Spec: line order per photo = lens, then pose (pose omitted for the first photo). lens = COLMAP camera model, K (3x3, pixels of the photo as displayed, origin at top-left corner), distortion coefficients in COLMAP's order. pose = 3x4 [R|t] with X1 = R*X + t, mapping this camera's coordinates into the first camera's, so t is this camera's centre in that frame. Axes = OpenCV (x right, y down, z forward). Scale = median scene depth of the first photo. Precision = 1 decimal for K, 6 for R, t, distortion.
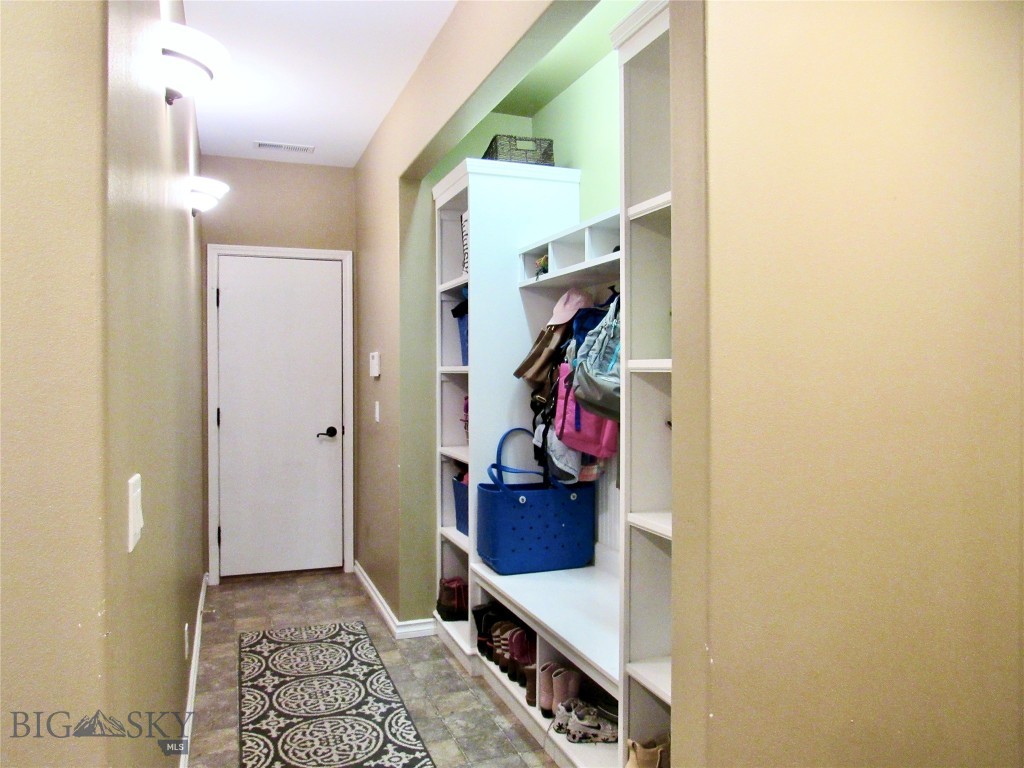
lens RADIAL K [[768.3, 0, 512.0], [0, 768.3, 384.0], [0, 0, 1]] dist [-0.043425, 0.004224]
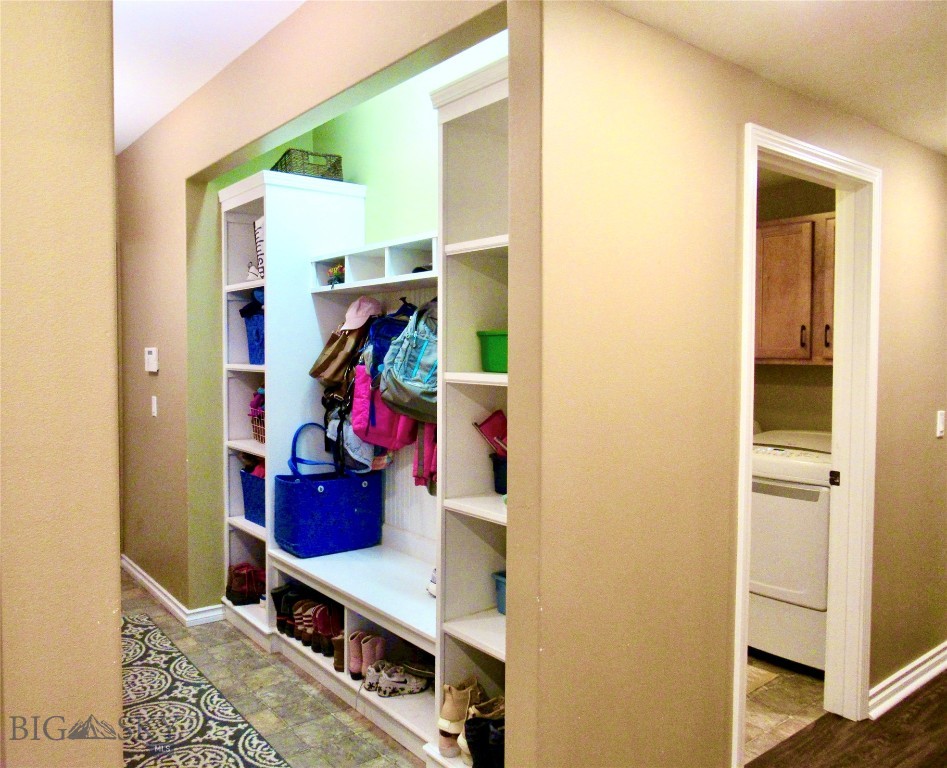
lens RADIAL K [[755.1, 0, 473.5], [0, 755.1, 384.0], [0, 0, 1]] dist [-0.055428, 0.000180]
pose [[0.952045, -0.004917, 0.305918, -0.107402], [-0.003042, 0.999669, 0.025535, -0.027823], [-0.305942, -0.025241, 0.951715, -0.088800]]
